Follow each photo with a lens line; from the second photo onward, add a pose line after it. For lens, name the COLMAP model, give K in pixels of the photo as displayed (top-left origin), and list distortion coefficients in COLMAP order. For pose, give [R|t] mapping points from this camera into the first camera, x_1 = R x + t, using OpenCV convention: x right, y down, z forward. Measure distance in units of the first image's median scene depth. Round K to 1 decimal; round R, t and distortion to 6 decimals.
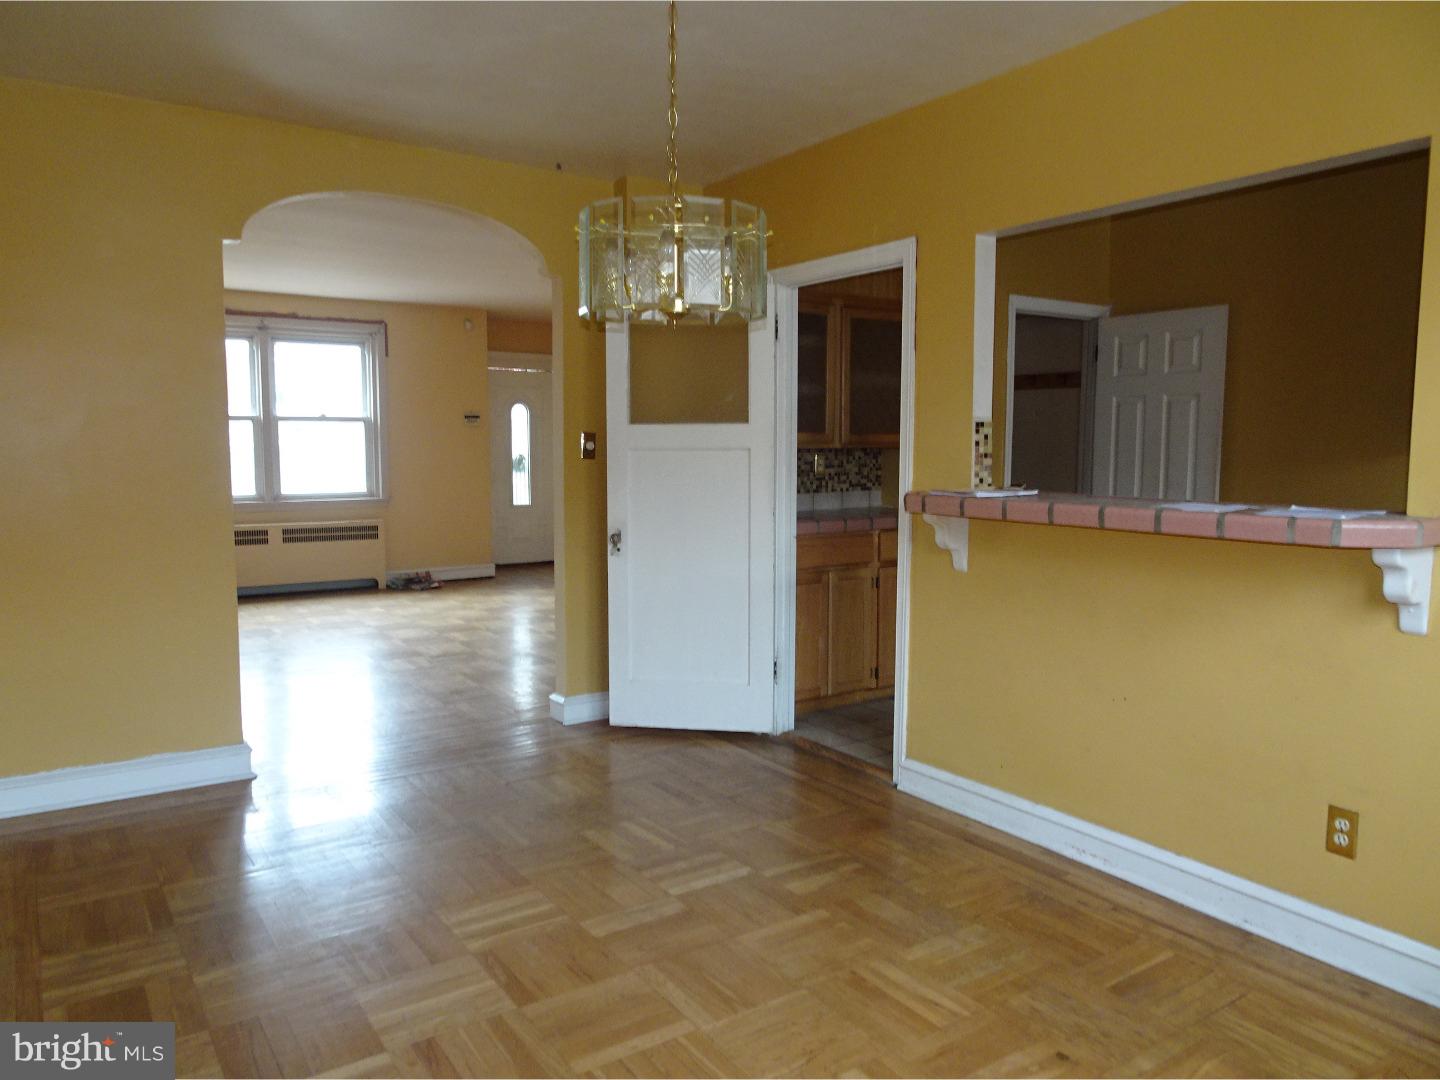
lens RADIAL K [[1022.2, 0, 730.6], [0, 1022.2, 539.8], [0, 0, 1]] dist [0.003373, 0.005854]
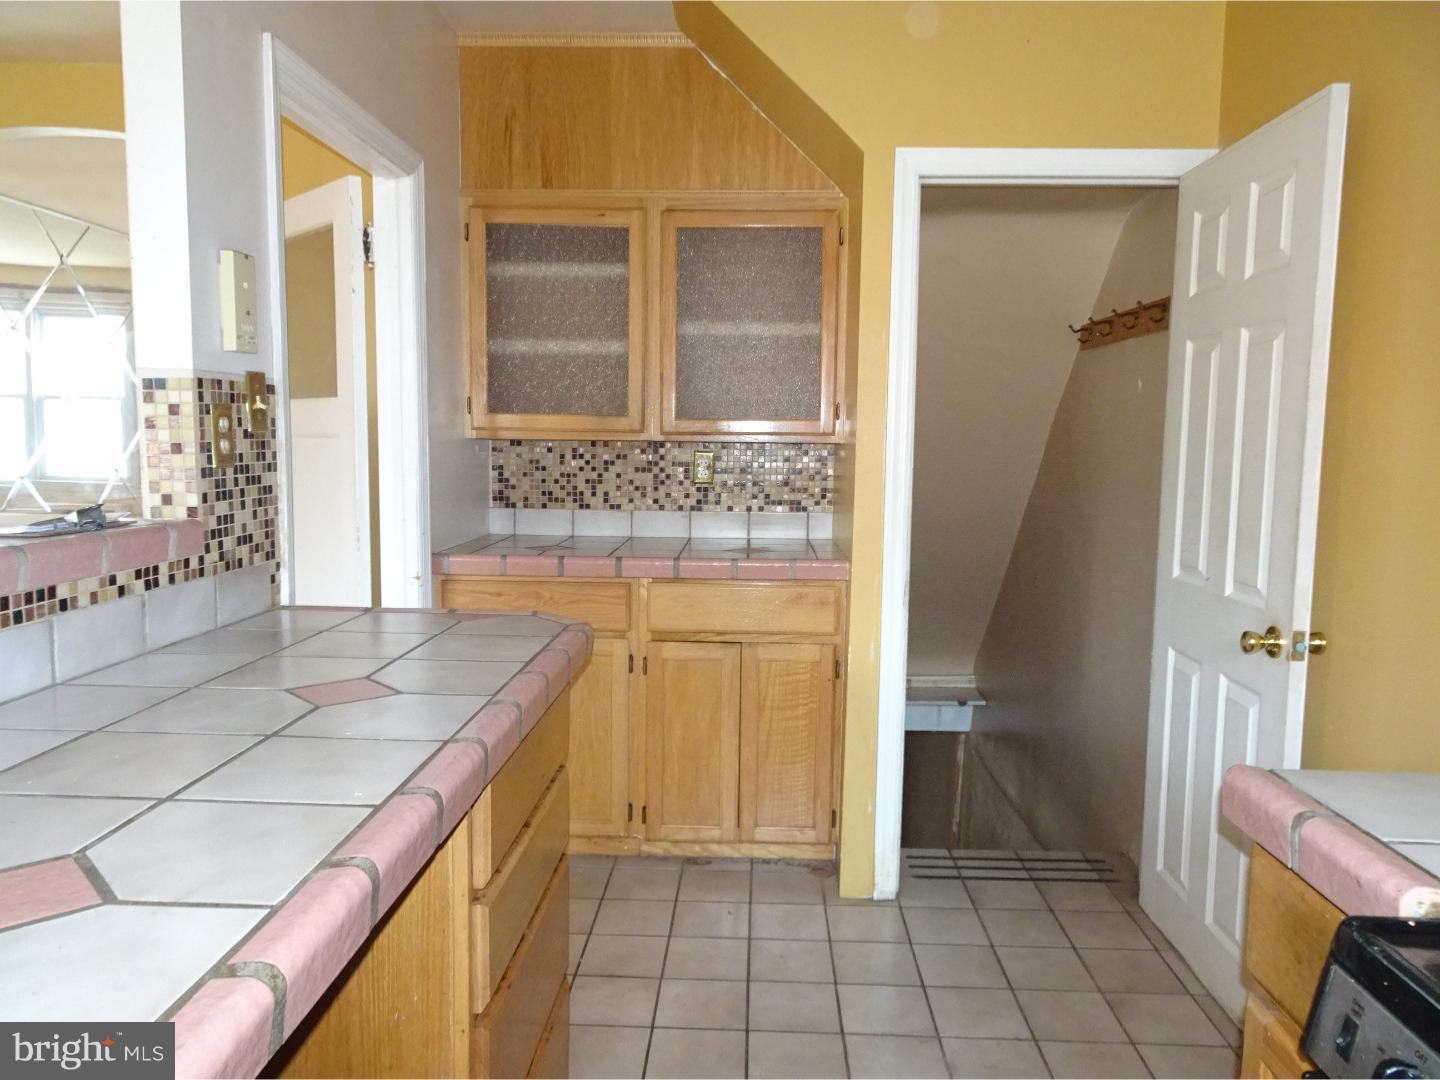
lens RADIAL K [[1022.2, 0, 723.8], [0, 1022.2, 533.5], [0, 0, 1]] dist [0.003373, 0.005854]
pose [[0.812096, 0.062416, -0.580176, 0.577840], [-0.066658, 0.997677, 0.014027, -0.050957], [0.579704, 0.027282, 0.814371, 0.583412]]
